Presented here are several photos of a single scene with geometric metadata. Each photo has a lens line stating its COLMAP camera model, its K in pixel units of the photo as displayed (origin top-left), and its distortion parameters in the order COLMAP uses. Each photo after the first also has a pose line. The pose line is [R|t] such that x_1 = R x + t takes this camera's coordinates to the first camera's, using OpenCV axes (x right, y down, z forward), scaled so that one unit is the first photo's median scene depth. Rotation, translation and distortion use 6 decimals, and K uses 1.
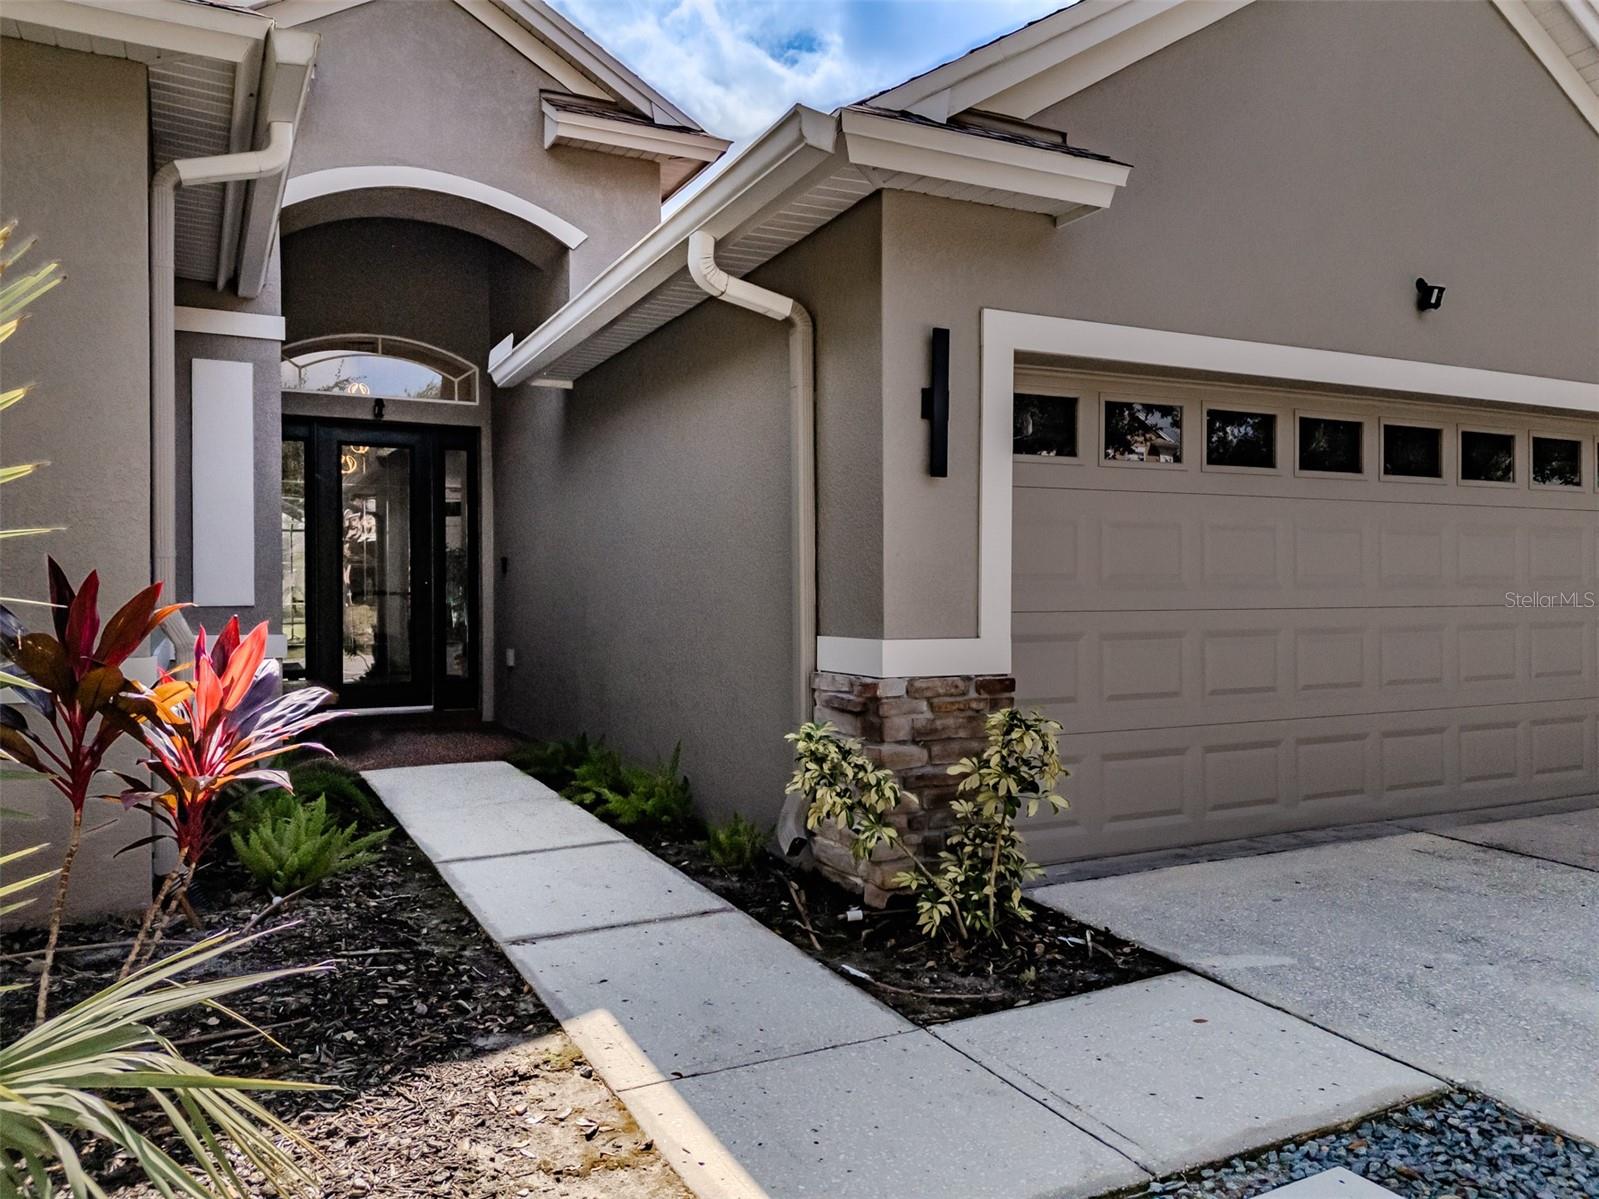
lens RADIAL K [[1189.5, 0, 799.5], [0, 1189.5, 599.5], [0, 0, 1]] dist [0.082891, -0.096597]
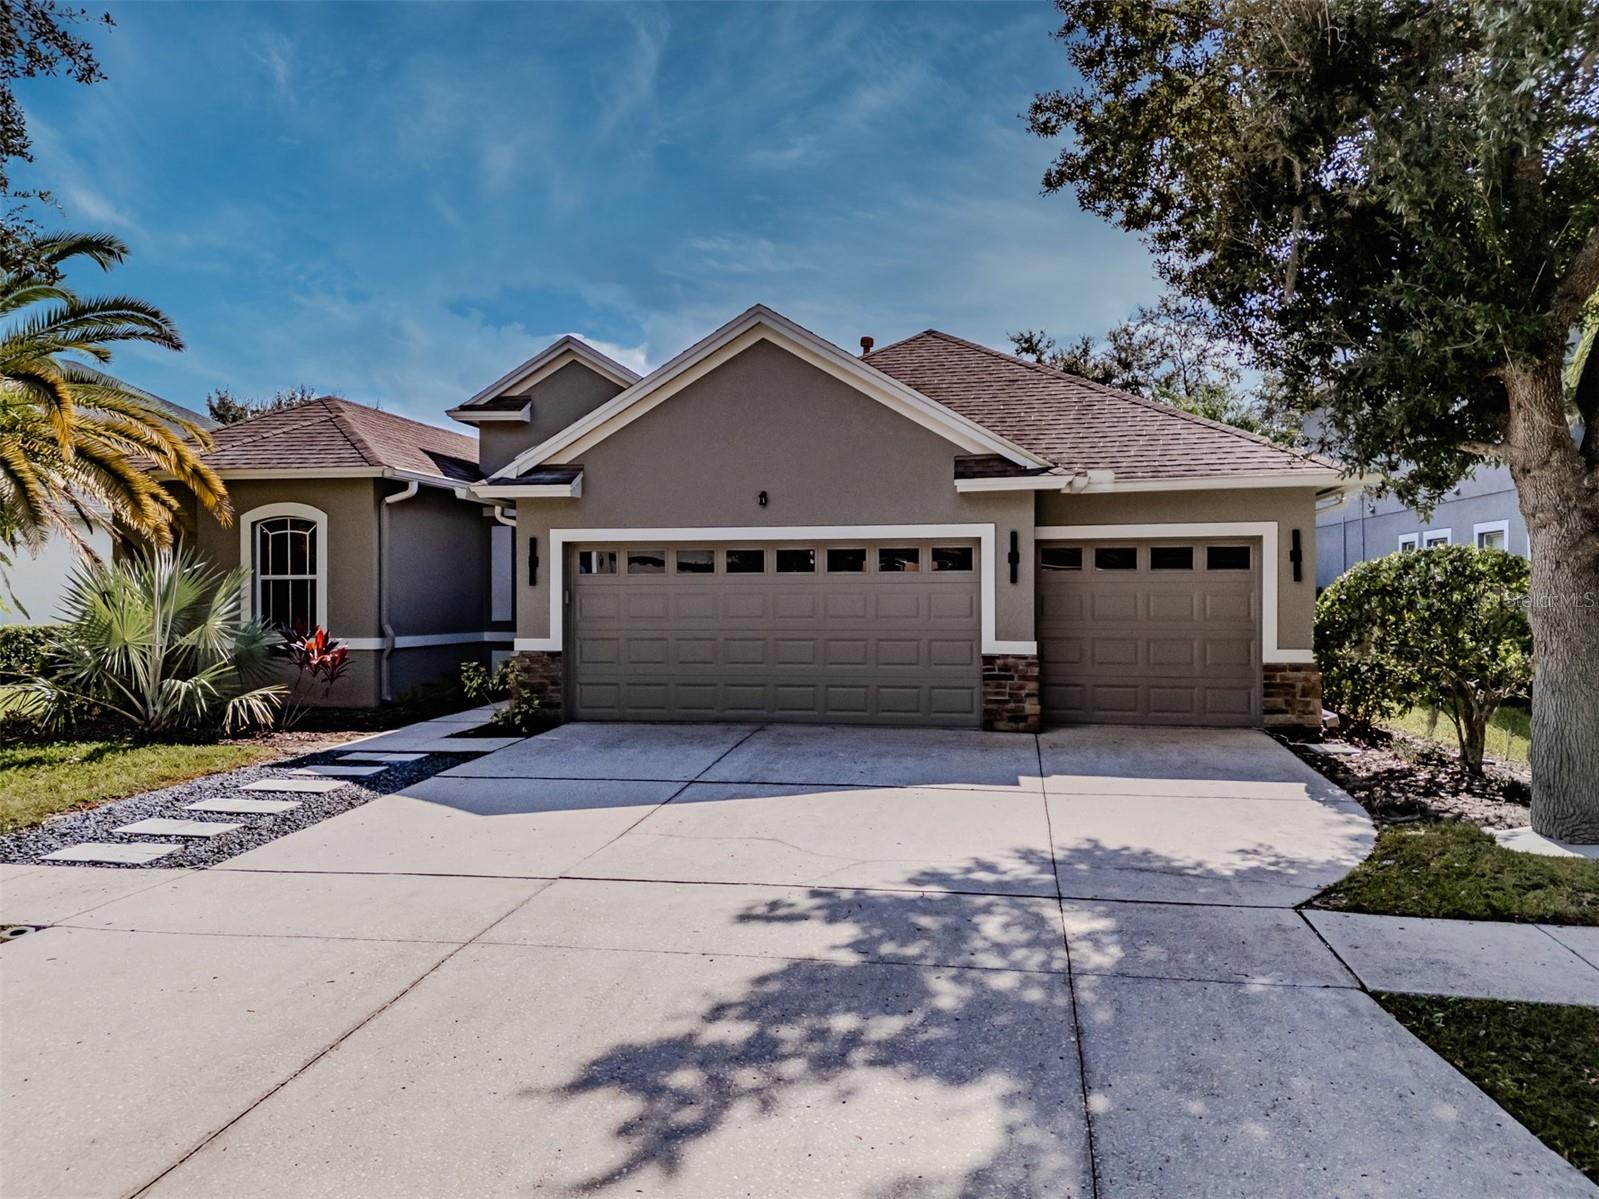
lens RADIAL K [[1189.5, 0, 799.5], [0, 1189.5, 599.5], [0, 0, 1]] dist [0.082891, -0.096597]
pose [[0.790114, 0.003097, -0.612952, 2.487688], [-0.005196, 0.999985, -0.001645, -0.063426], [0.612938, 0.004485, 0.790118, -0.990495]]
